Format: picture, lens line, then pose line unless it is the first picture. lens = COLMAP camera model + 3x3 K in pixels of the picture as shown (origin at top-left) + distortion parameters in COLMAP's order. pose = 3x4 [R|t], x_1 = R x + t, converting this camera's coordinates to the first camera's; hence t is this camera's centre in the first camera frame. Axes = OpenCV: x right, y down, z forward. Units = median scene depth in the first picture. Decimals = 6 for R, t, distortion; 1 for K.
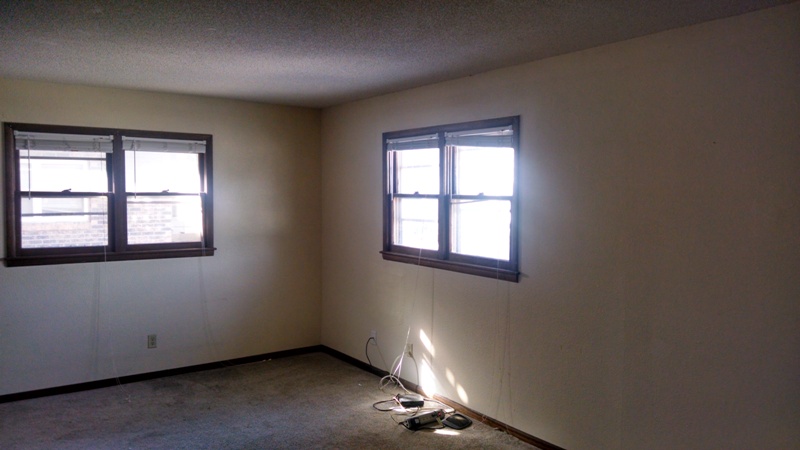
lens RADIAL K [[614.8, 0, 400.0], [0, 614.8, 225.0], [0, 0, 1]] dist [0.003773, -0.004822]
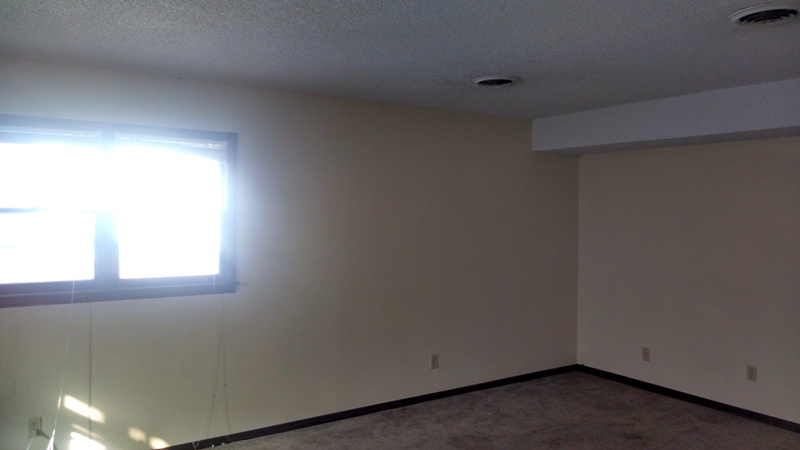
lens RADIAL K [[614.8, 0, 400.0], [0, 614.8, 225.0], [0, 0, 1]] dist [0.003773, -0.004822]
pose [[0.007564, -0.015416, 0.999853, -0.719176], [0.057564, 0.998230, 0.014956, -0.016961], [-0.998313, 0.057443, 0.008438, 0.616868]]
